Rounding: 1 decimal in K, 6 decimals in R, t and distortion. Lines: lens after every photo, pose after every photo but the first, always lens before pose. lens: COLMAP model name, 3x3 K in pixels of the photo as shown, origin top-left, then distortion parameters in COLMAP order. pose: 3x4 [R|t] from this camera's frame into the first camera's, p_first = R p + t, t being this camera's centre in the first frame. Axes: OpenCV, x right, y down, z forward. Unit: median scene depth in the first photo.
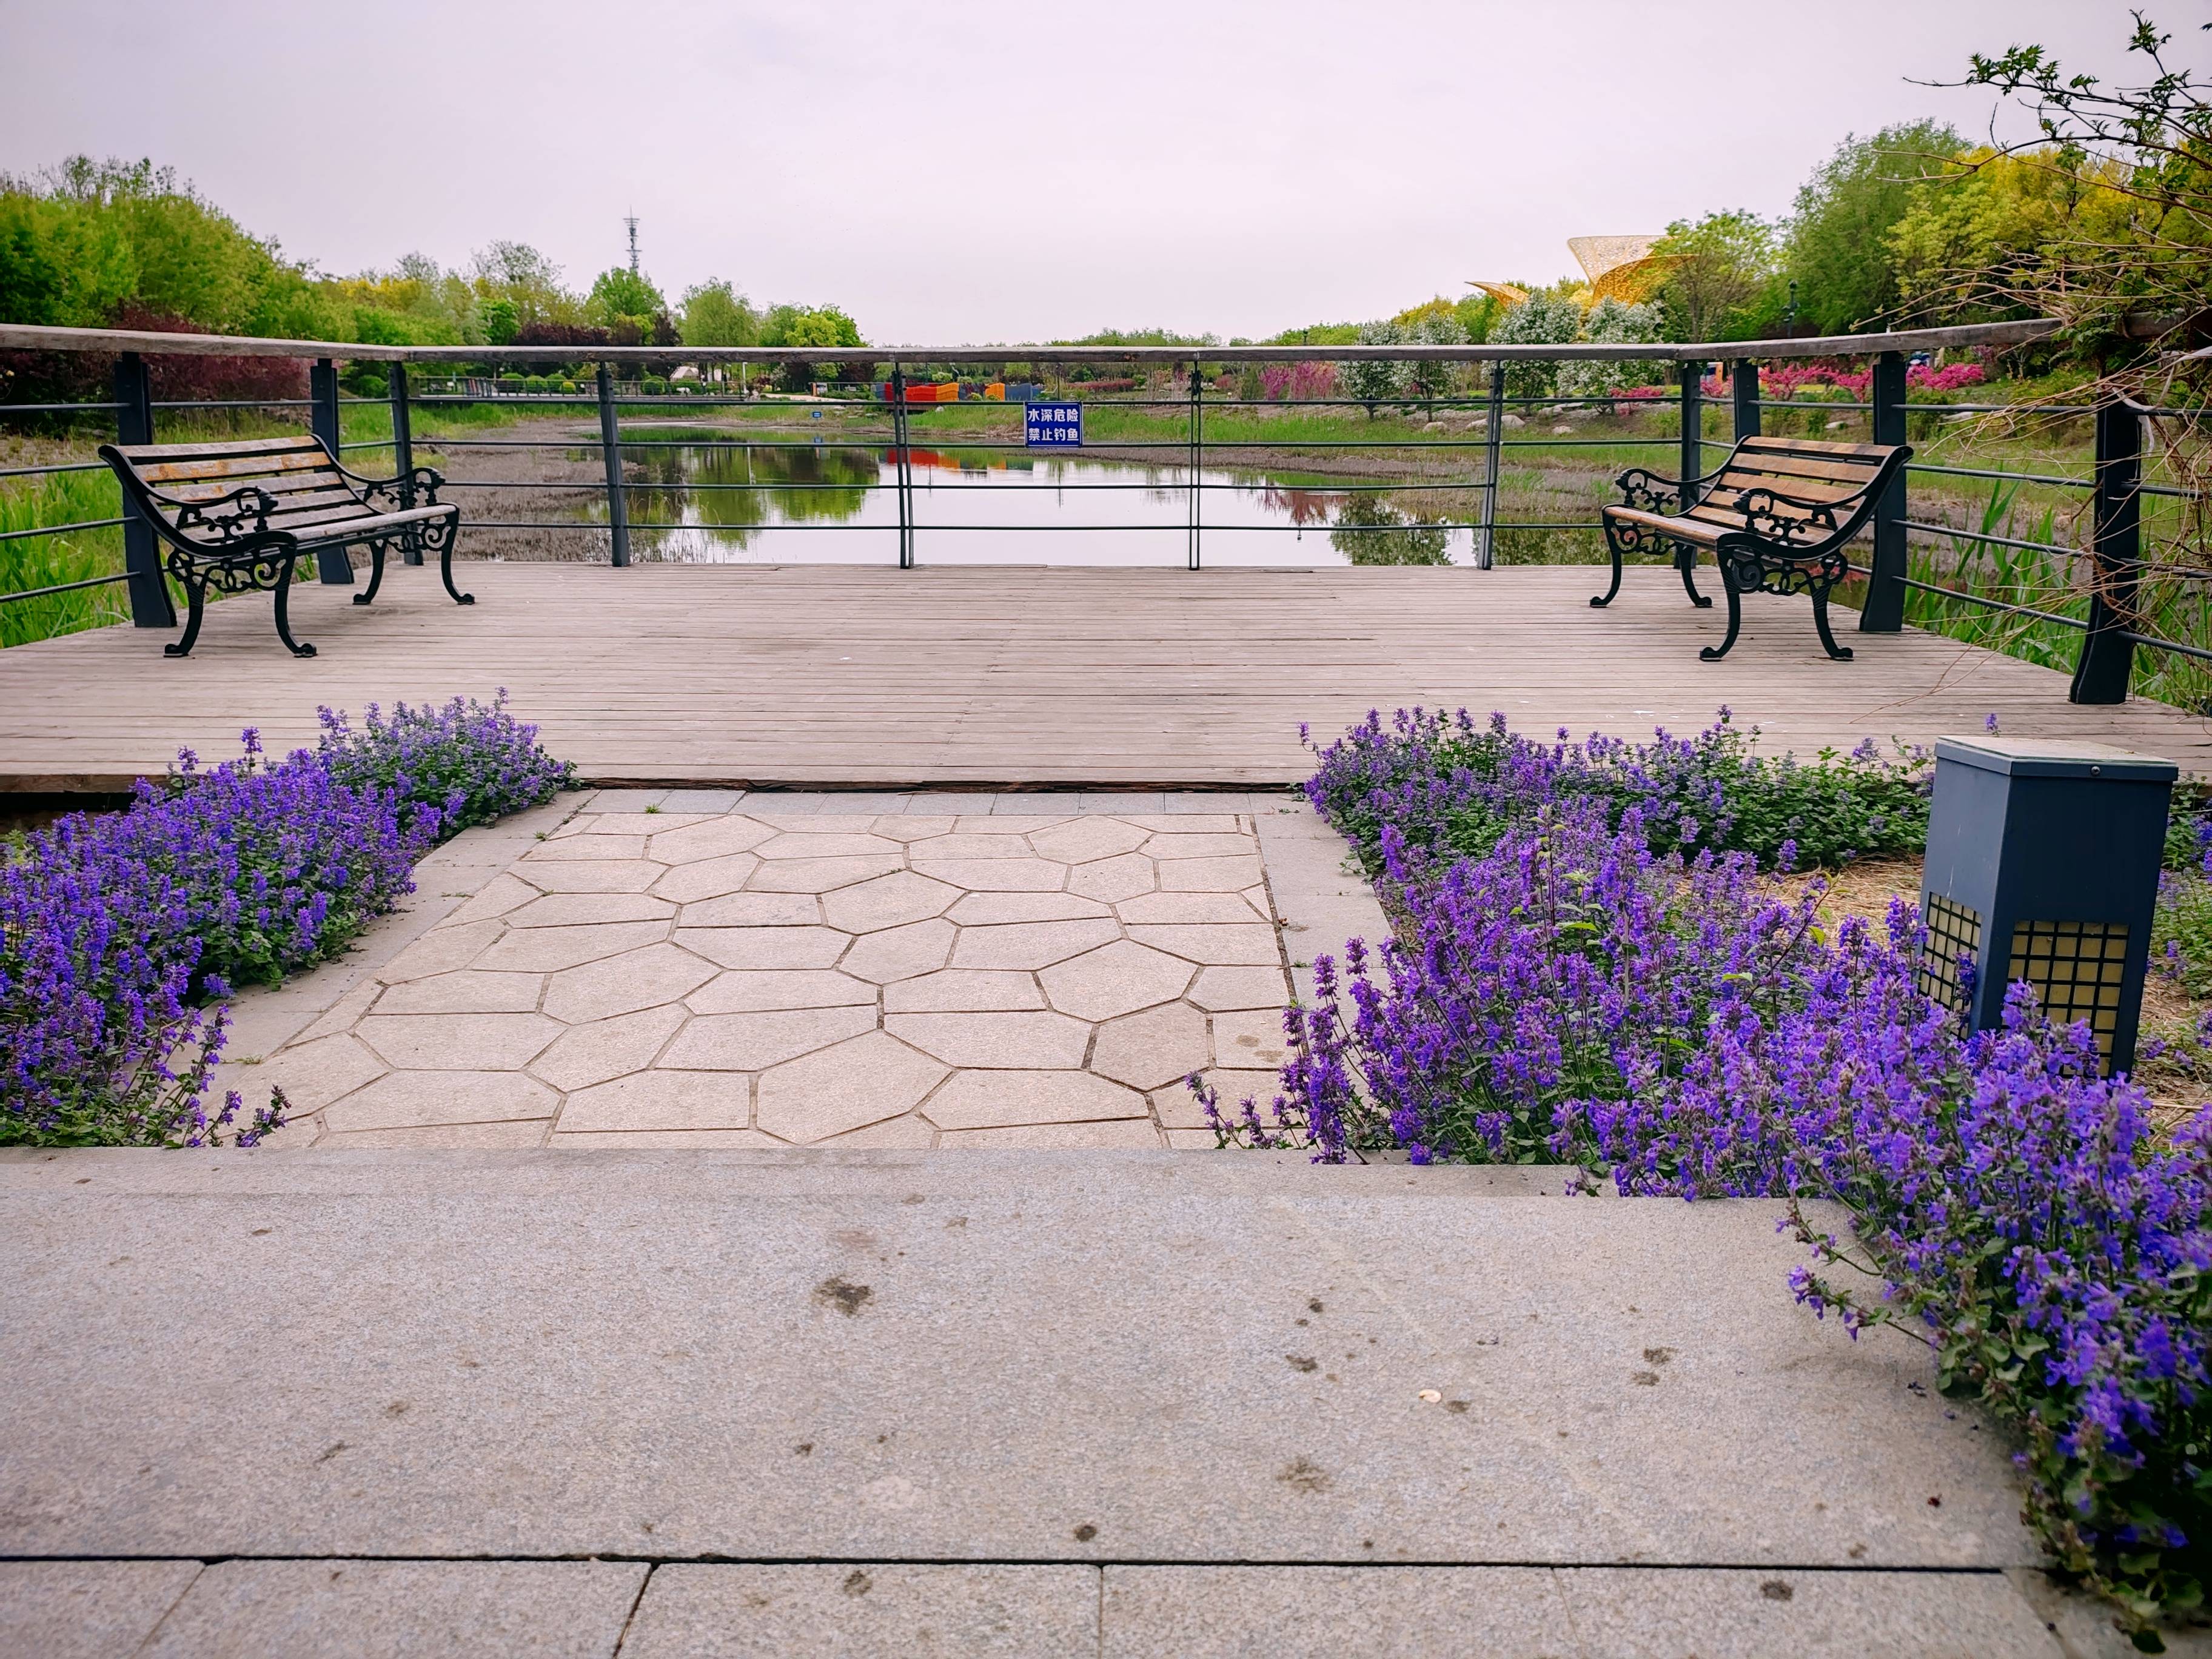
lens RADIAL K [[1714.0, 0, 1110.5], [0, 1714.0, 844.2], [0, 0, 1]] dist [0.003765, -0.003628]
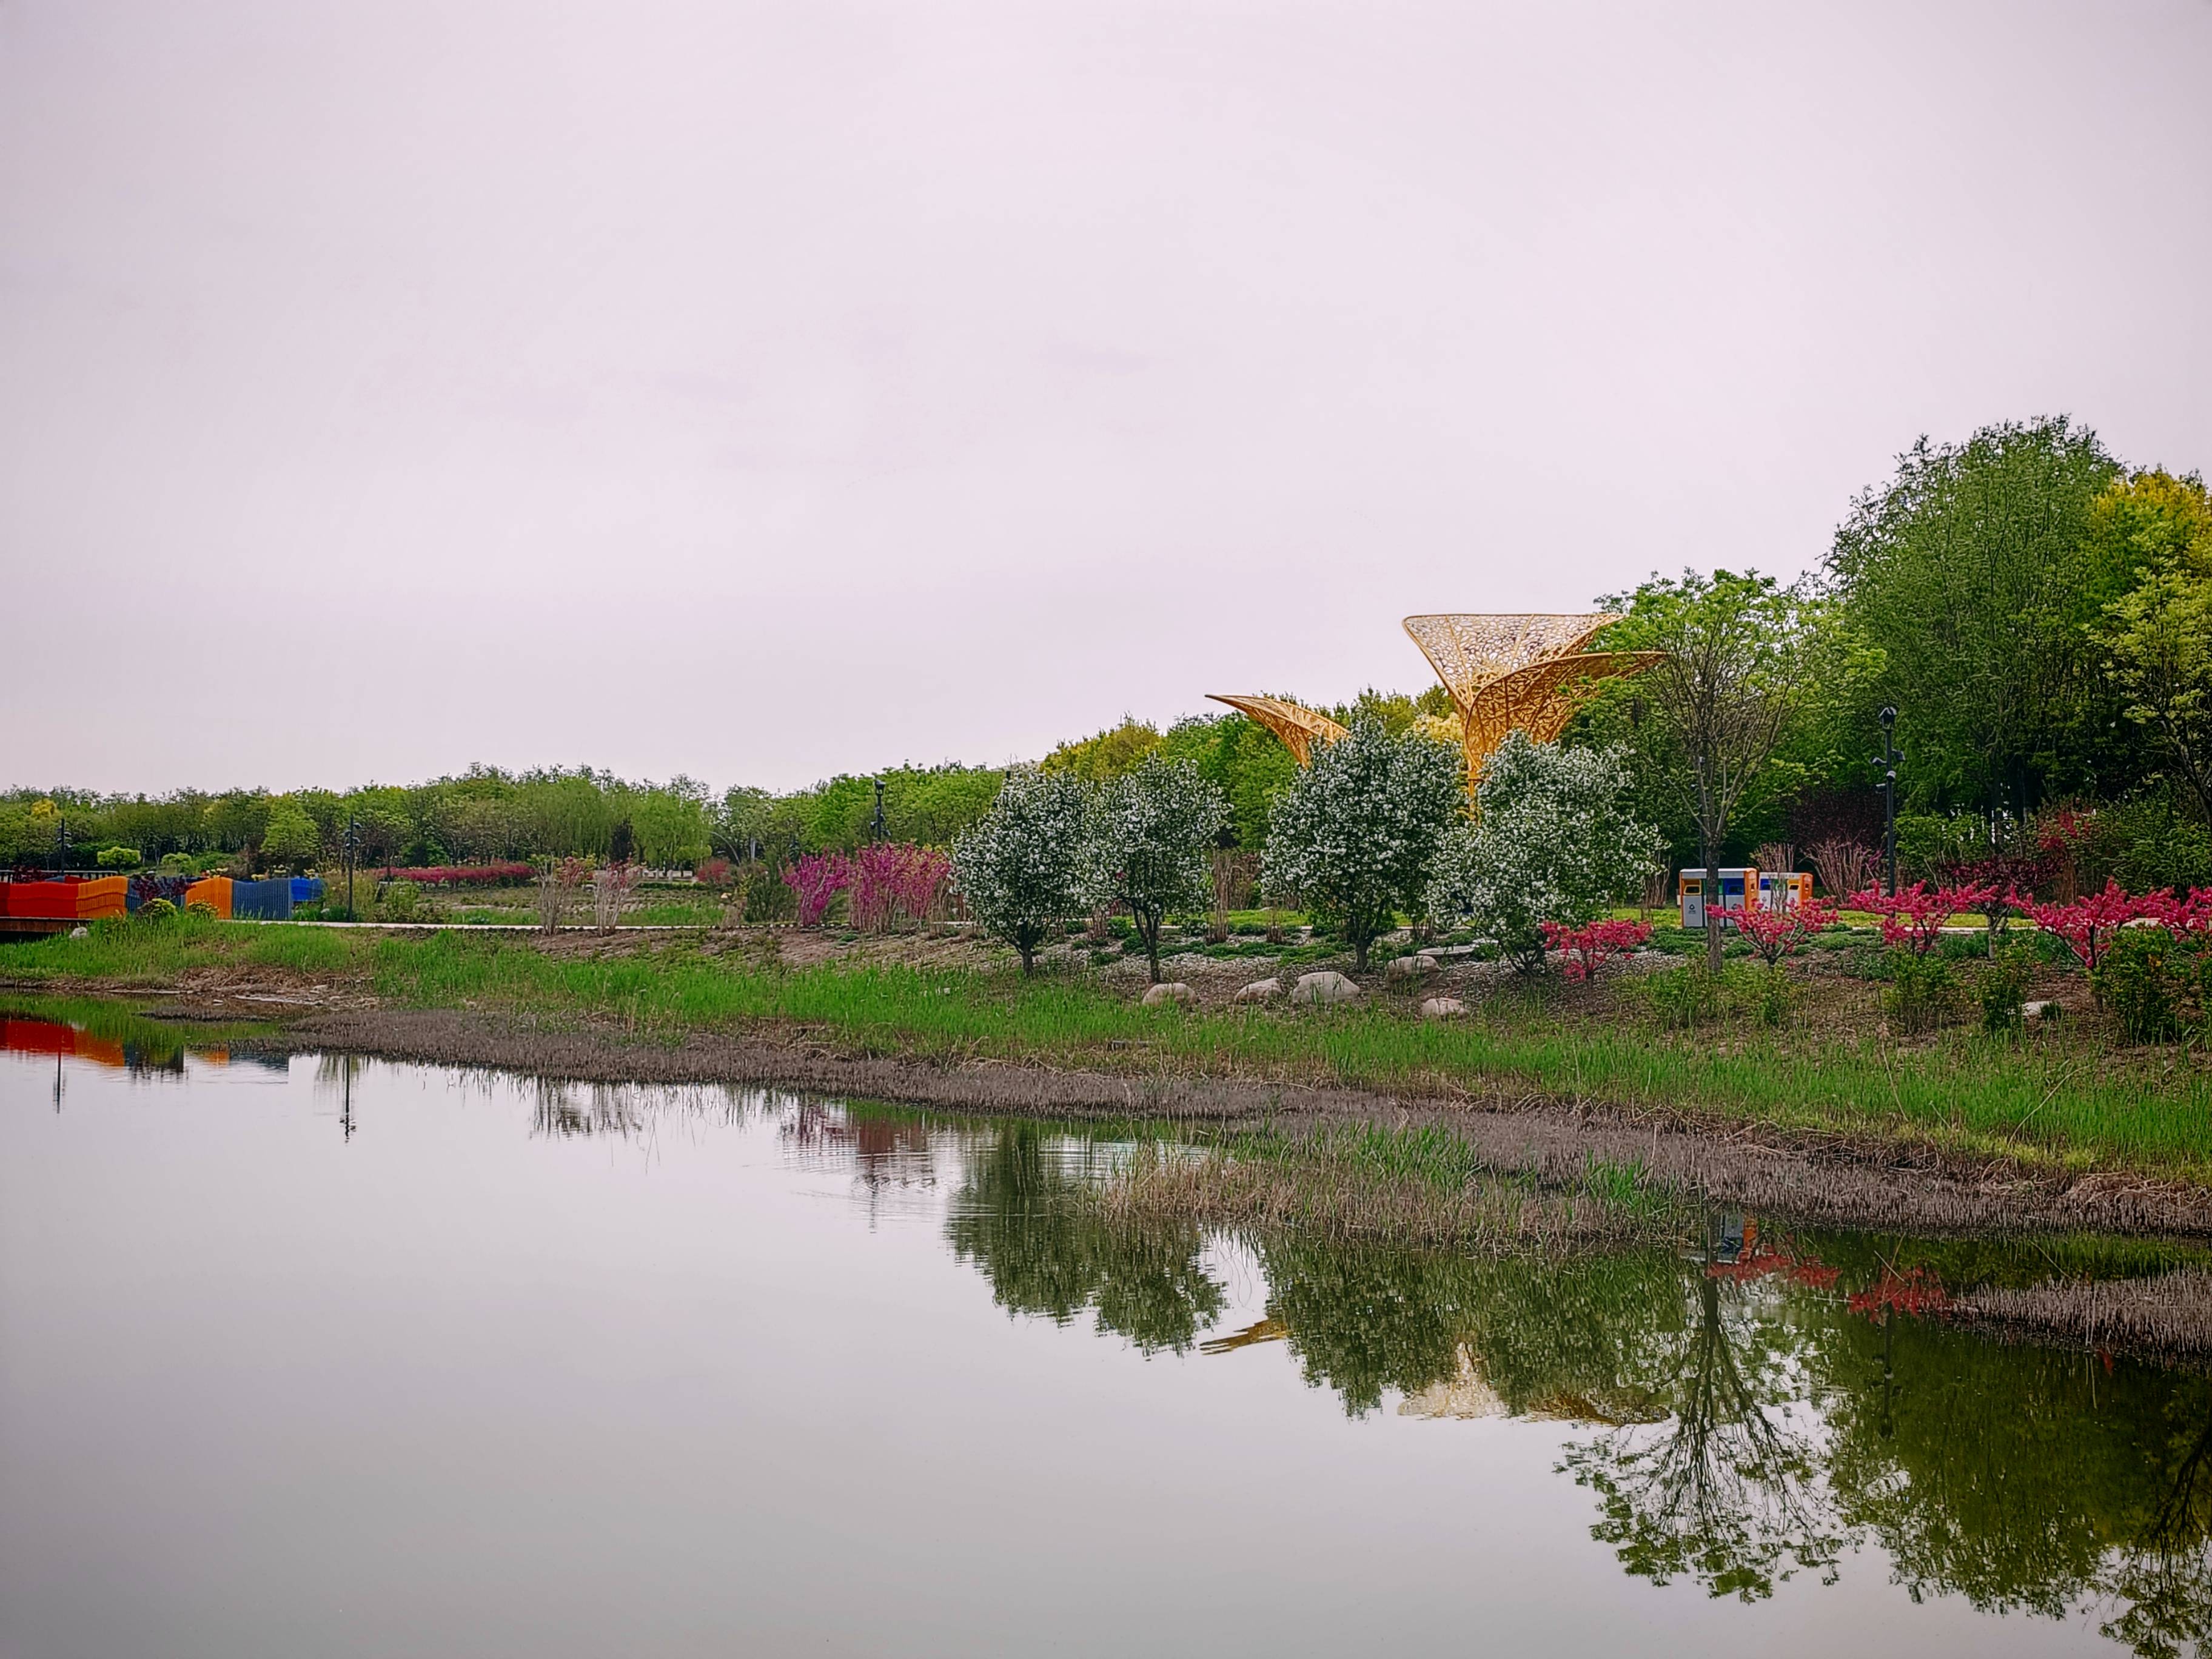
lens RADIAL K [[3450.8, 0, 1108.8], [0, 3450.8, 829.5], [0, 0, 1]] dist [0.165032, 0.000000]
pose [[0.984232, 0.015881, 0.176168, 0.008141], [0.032483, 0.962795, -0.268273, -0.032805], [-0.173874, 0.269765, 0.947098, 0.098388]]
